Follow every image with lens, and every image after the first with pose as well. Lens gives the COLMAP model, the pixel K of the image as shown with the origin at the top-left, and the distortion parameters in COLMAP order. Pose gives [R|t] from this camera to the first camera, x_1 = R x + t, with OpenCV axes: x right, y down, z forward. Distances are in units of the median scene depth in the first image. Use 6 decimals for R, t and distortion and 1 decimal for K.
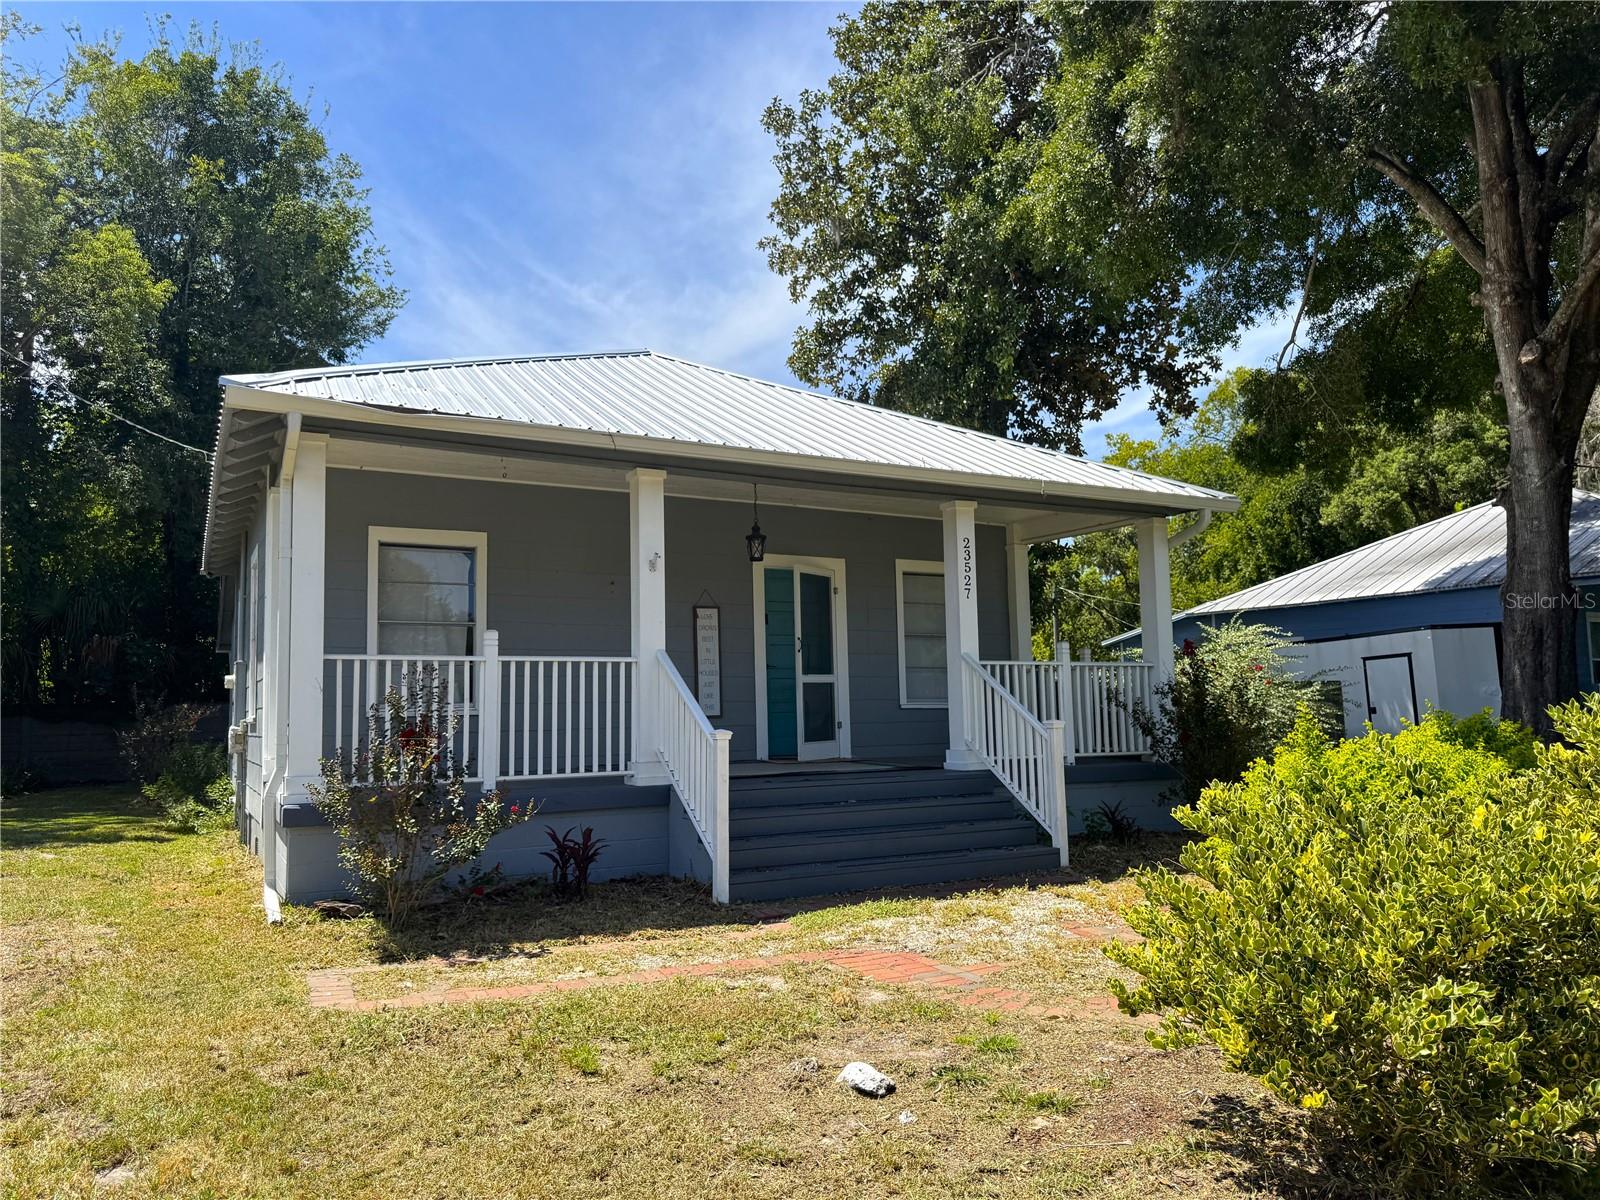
lens RADIAL K [[1130.4, 0, 799.3], [0, 1130.4, 597.9], [0, 0, 1]] dist [0.069456, -0.091607]
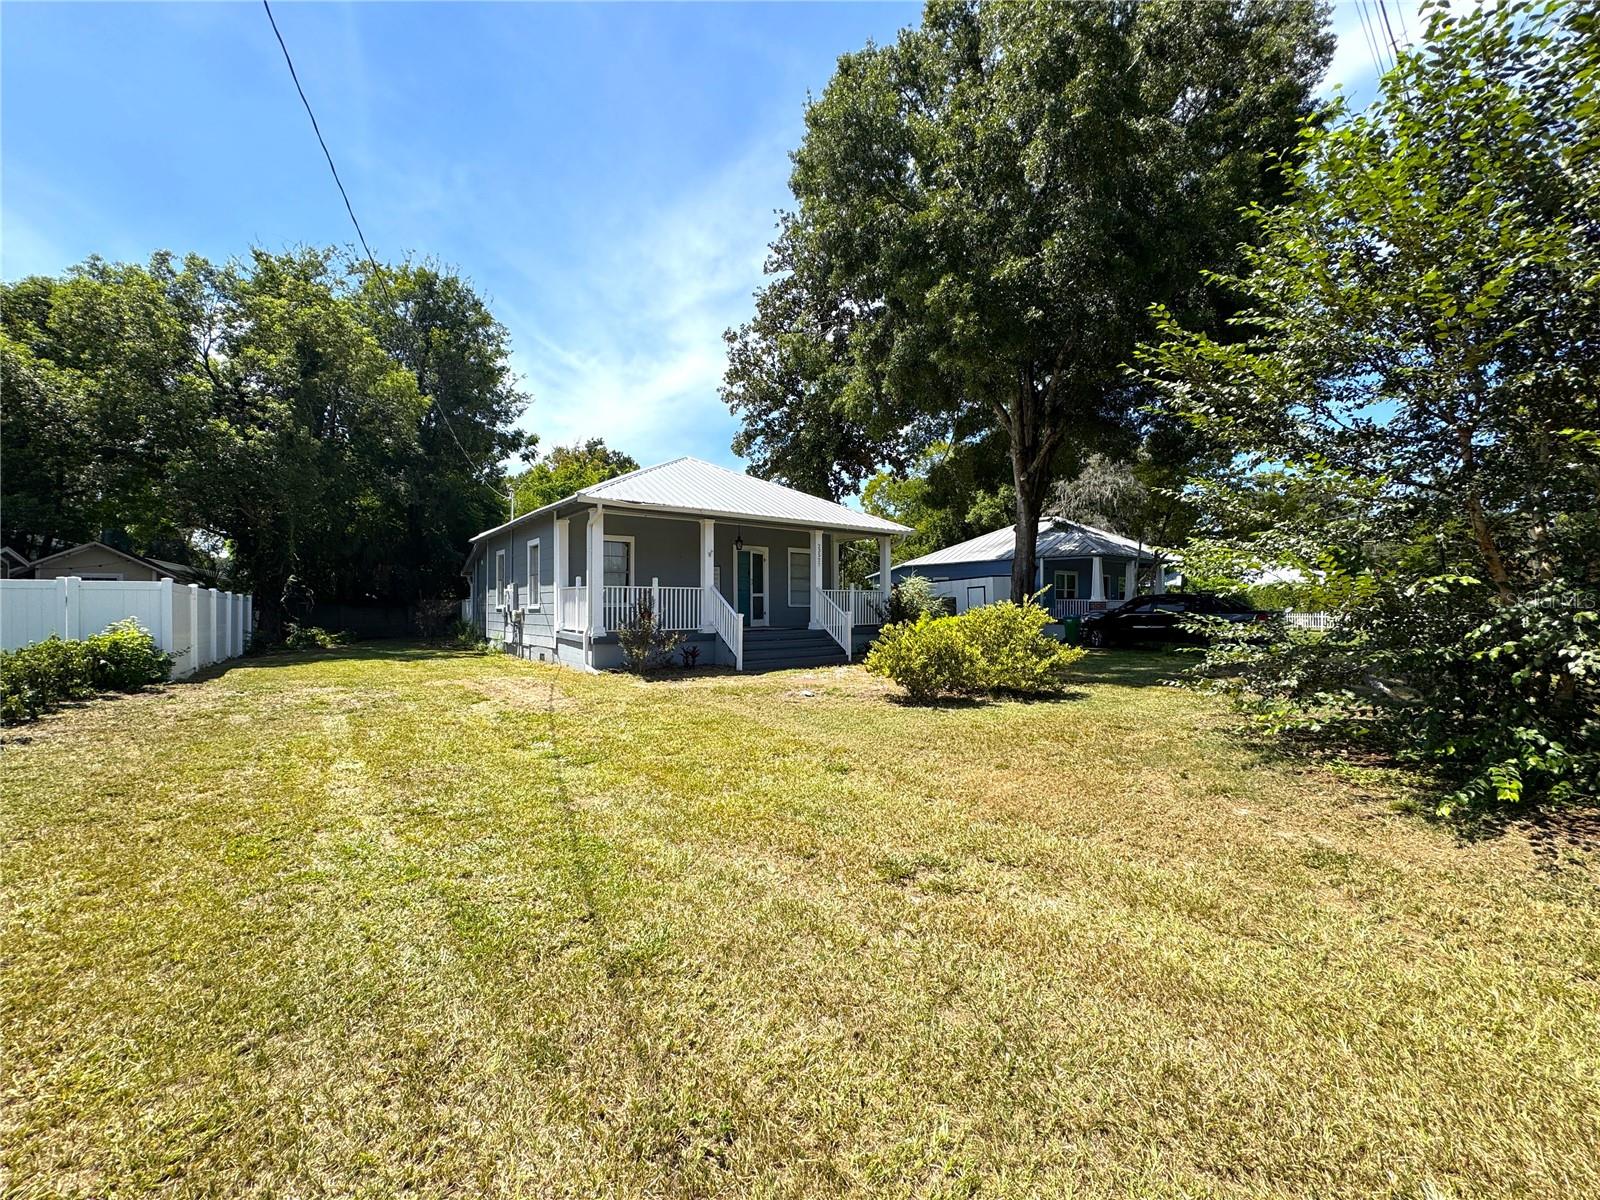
lens RADIAL K [[635.5, 0, 803.0], [0, 635.5, 594.3], [0, 0, 1]] dist [-0.002311, 0.000338]
pose [[0.986573, 0.015100, 0.162619, -0.074578], [-0.027813, 0.996706, 0.076184, -0.026642], [-0.160933, -0.079684, 0.983743, -0.274582]]
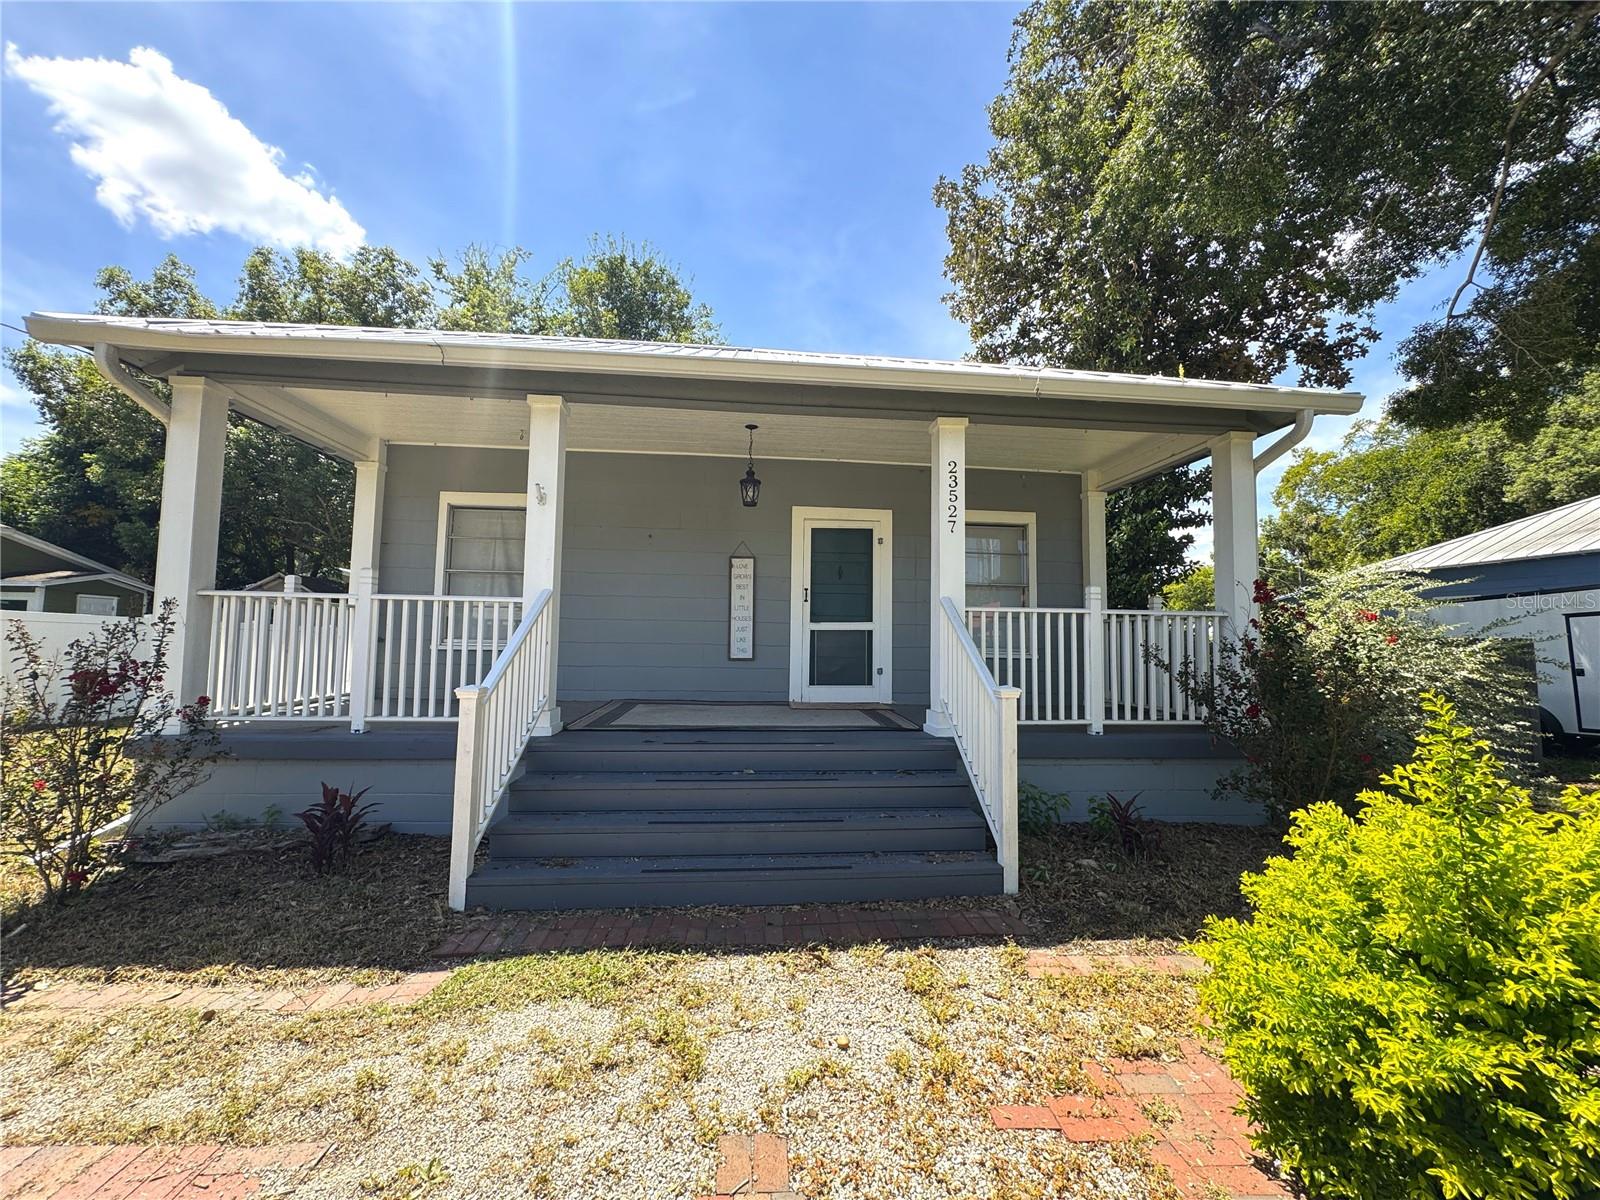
lens RADIAL K [[635.5, 0, 802.9], [0, 635.5, 601.7], [0, 0, 1]] dist [-0.002311, 0.000338]
pose [[0.918803, 0.001374, -0.394714, 0.128445], [0.011019, 0.999515, 0.029127, 0.020292], [0.394563, -0.031111, 0.918342, 0.284237]]
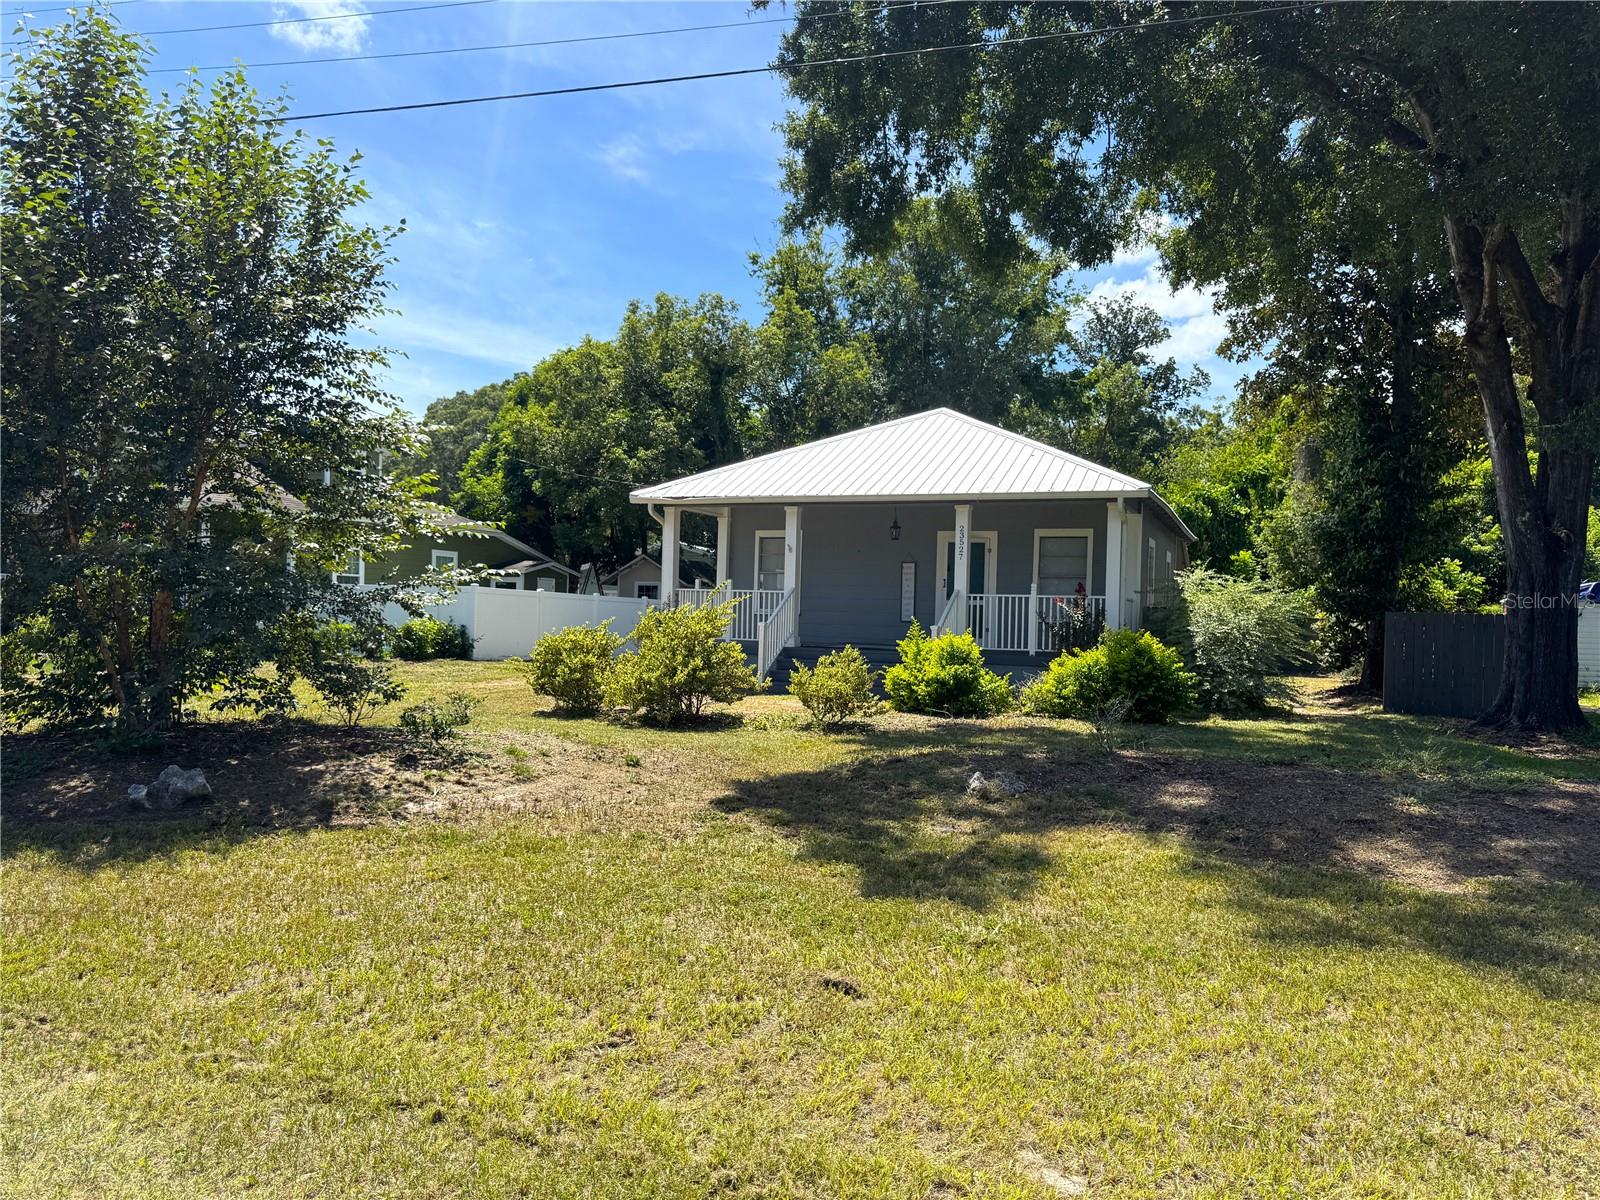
lens RADIAL K [[1130.4, 0, 804.5], [0, 1130.4, 605.7], [0, 0, 1]] dist [0.069456, -0.091607]
pose [[0.624124, 0.022443, -0.781003, 0.769267], [0.040963, 0.997273, 0.061393, -0.025378], [0.780251, -0.070309, 0.621503, -0.175632]]
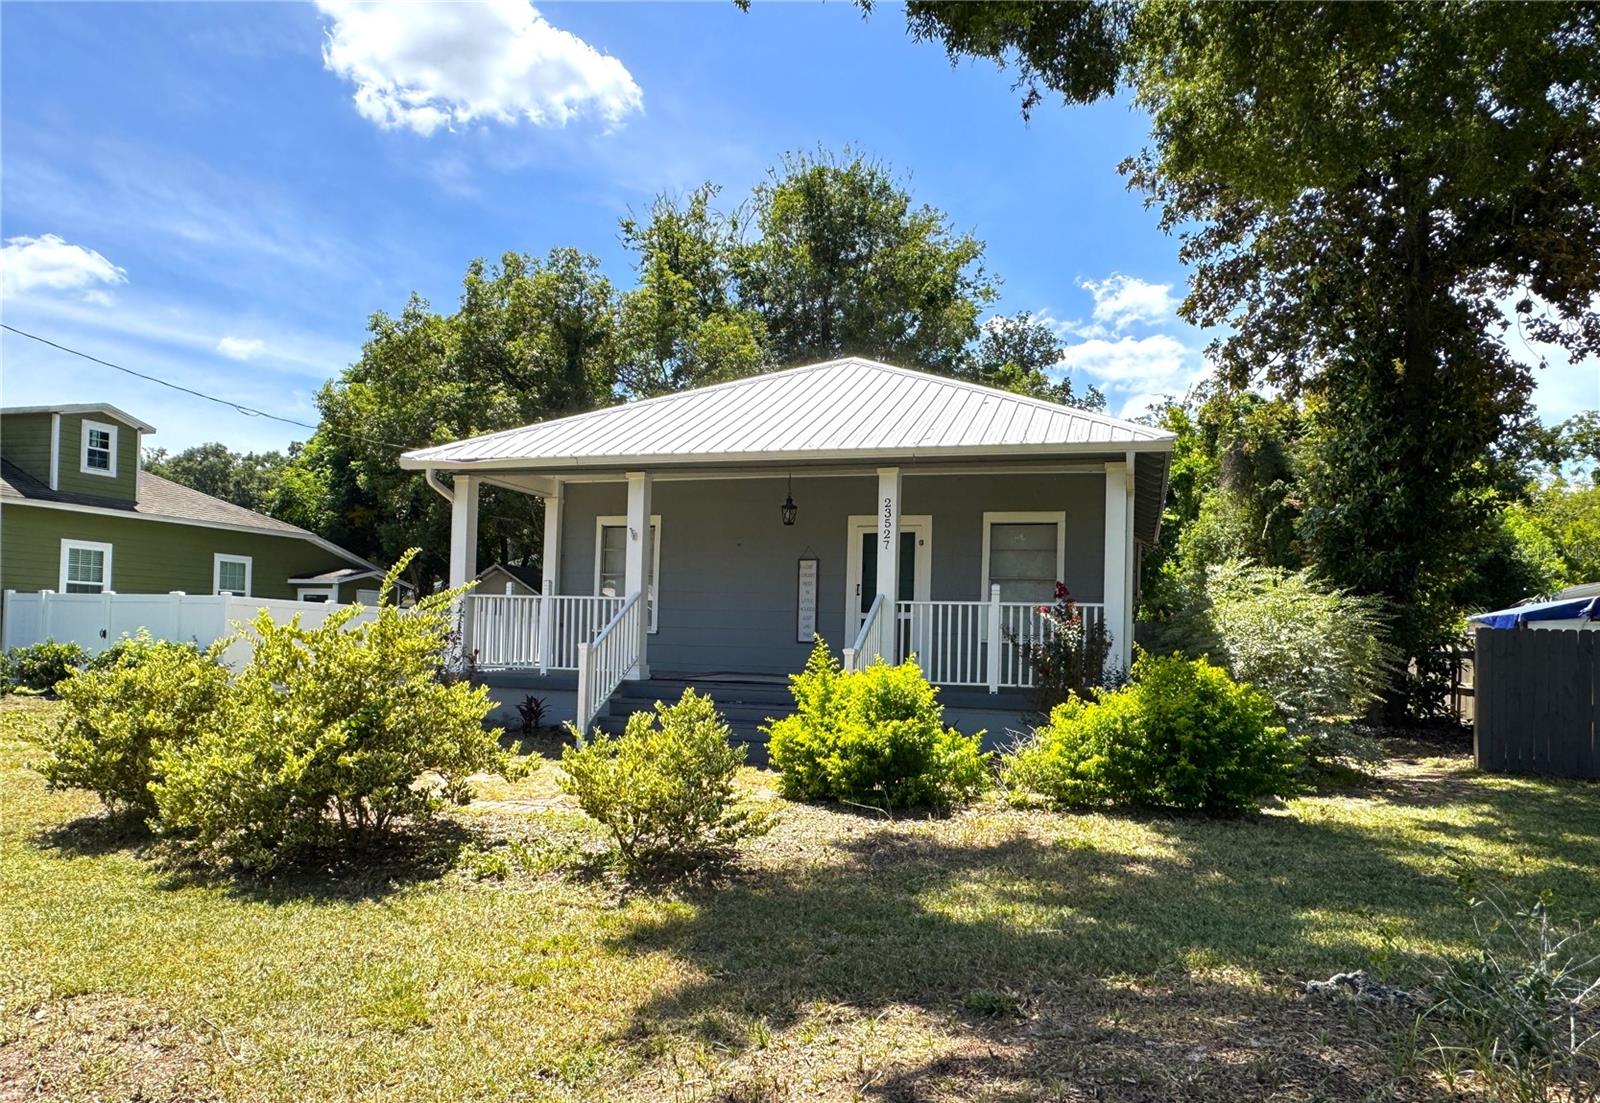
lens RADIAL K [[1055.7, 0, 801.6], [0, 1055.7, 601.3], [0, 0, 1]] dist [-0.000546, 0.005405]
pose [[0.691145, 0.003996, -0.722705, 0.495306], [0.035218, 0.998611, 0.039201, 0.004869], [0.721857, -0.052546, 0.690044, 0.084168]]
